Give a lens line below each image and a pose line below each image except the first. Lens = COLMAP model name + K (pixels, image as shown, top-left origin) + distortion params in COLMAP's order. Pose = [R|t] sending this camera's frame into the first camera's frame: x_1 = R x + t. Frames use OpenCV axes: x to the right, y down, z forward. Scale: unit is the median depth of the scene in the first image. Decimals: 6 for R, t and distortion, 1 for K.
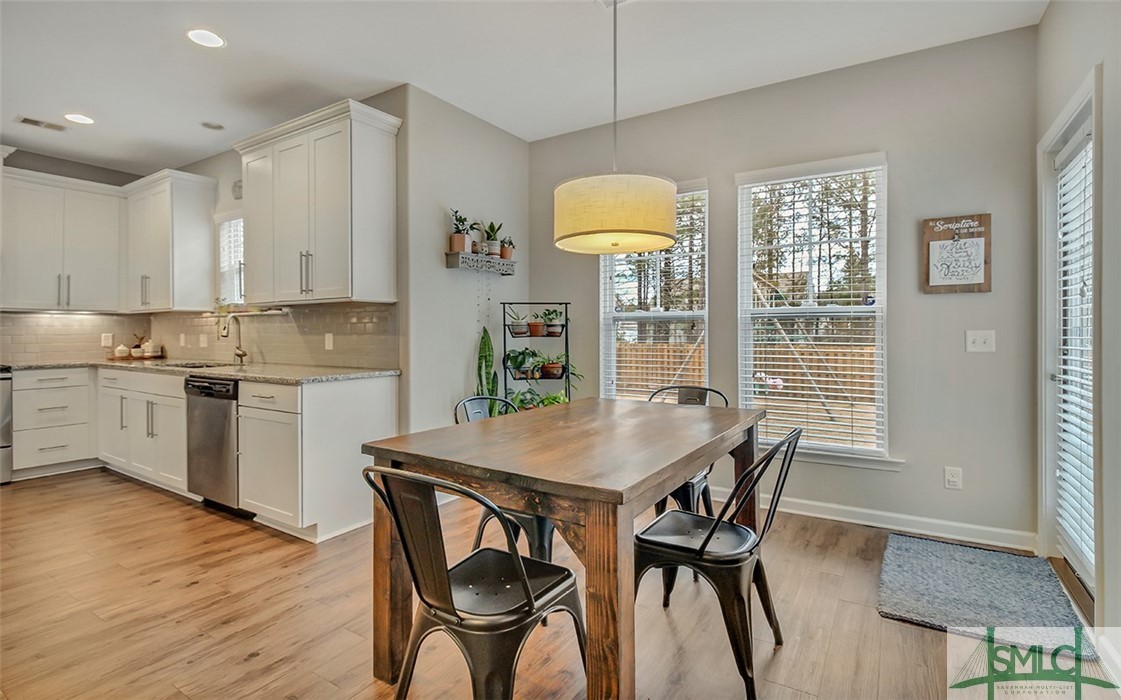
lens RADIAL K [[538.2, 0, 563.9], [0, 538.2, 331.1], [0, 0, 1]] dist [-0.000401, -0.010475]
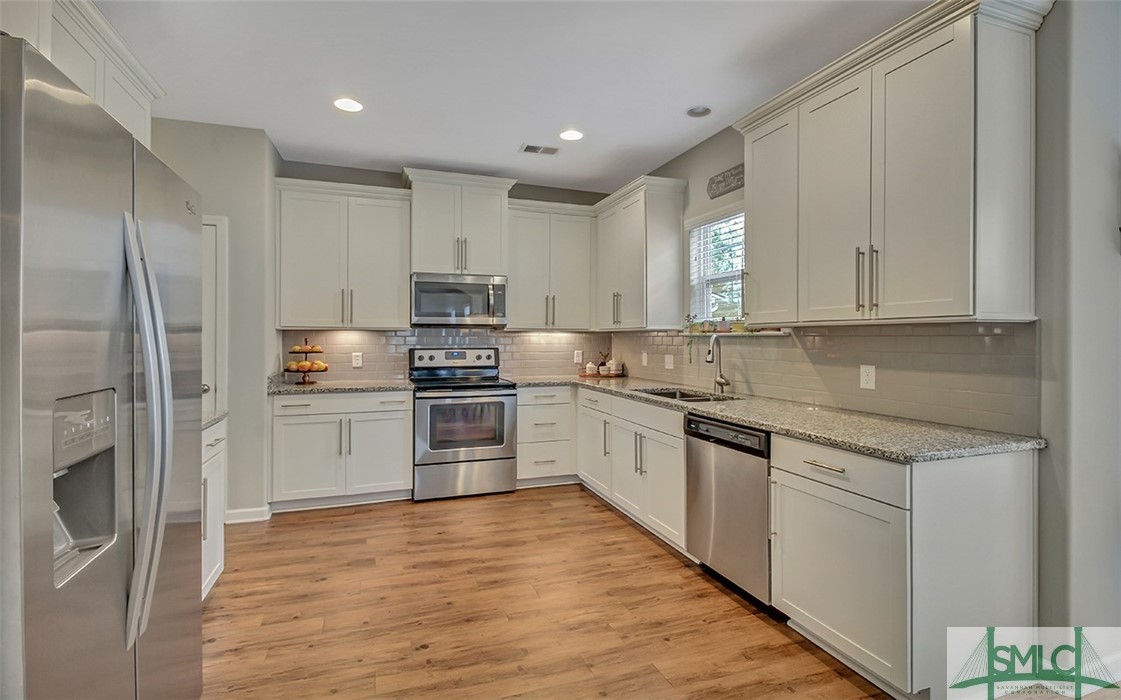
lens RADIAL K [[547.4, 0, 574.7], [0, 547.4, 353.0], [0, 0, 1]] dist [-0.000405, -0.046891]
pose [[0.799533, 0.018979, -0.600323, -0.277119], [-0.002174, 0.999586, 0.028706, -0.027267], [0.600619, -0.021646, 0.799243, 0.182373]]
